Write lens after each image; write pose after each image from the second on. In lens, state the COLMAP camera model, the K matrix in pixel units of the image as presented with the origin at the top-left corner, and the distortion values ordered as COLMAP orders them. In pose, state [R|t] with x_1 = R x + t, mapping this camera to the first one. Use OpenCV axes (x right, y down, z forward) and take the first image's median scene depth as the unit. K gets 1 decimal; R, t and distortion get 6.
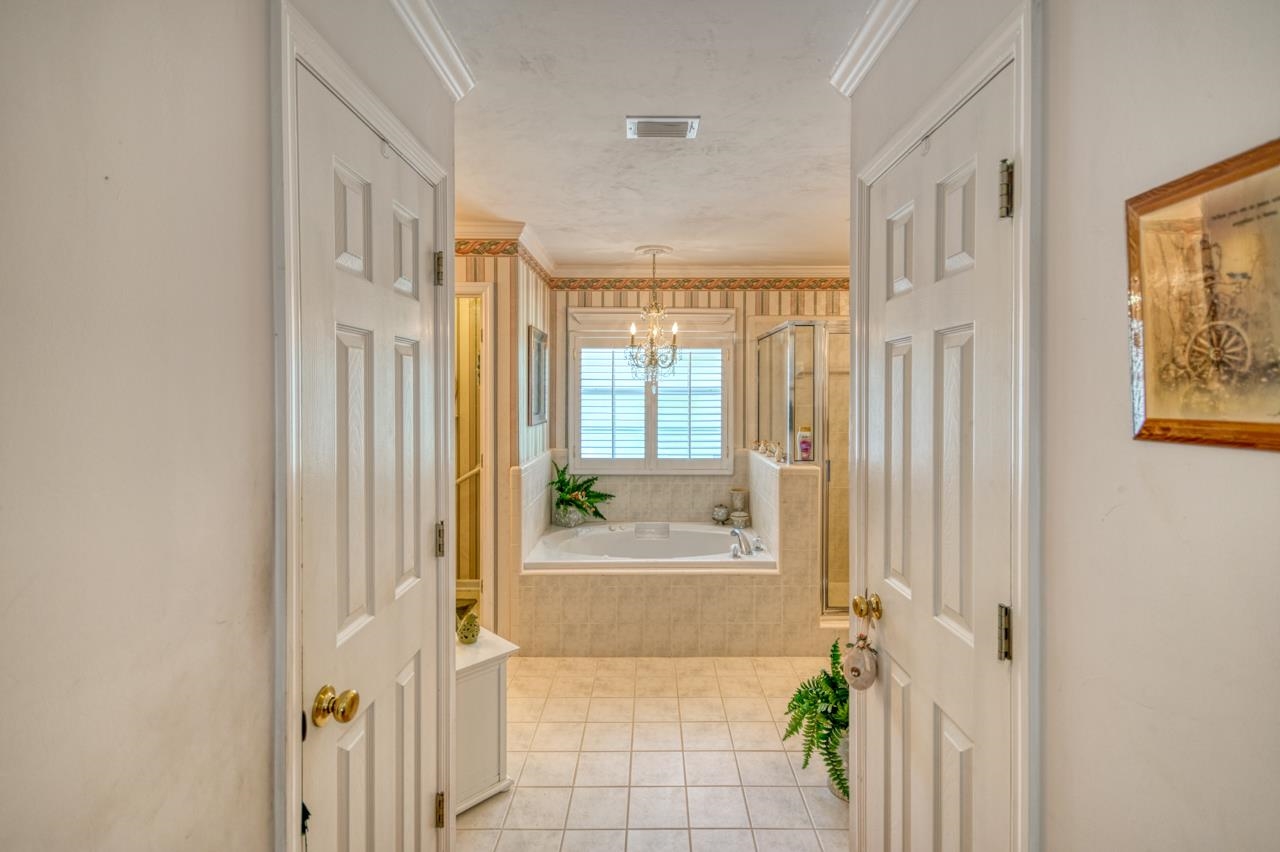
lens RADIAL K [[583.2, 0, 680.0], [0, 583.2, 400.8], [0, 0, 1]] dist [0.021237, -0.000627]
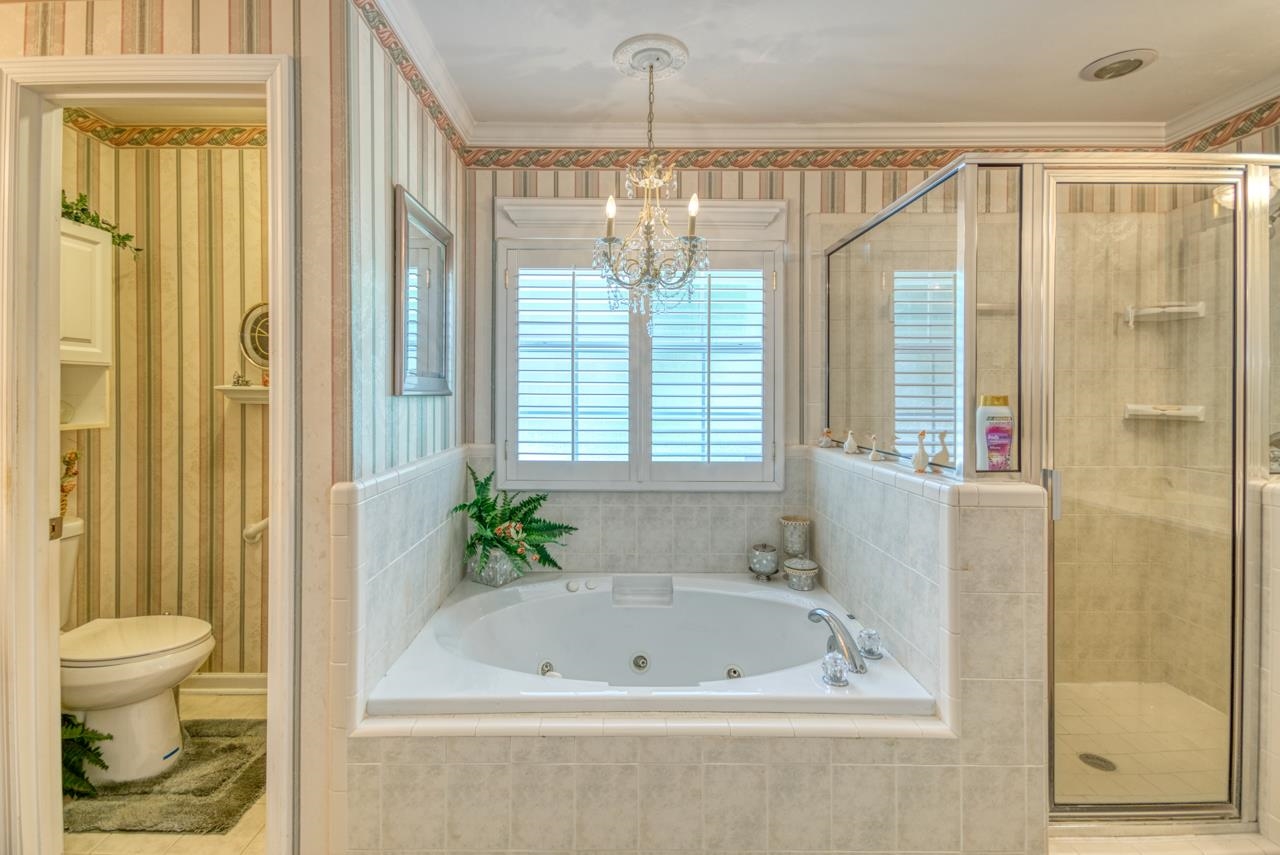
lens RADIAL K [[586.3, 0, 628.2], [0, 586.3, 392.6], [0, 0, 1]] dist [0.013642, -0.000873]
pose [[0.999329, -0.000774, -0.036619, -0.040822], [0.000373, 0.999940, -0.010953, 0.037820], [0.036625, 0.010932, 0.999269, 0.431427]]
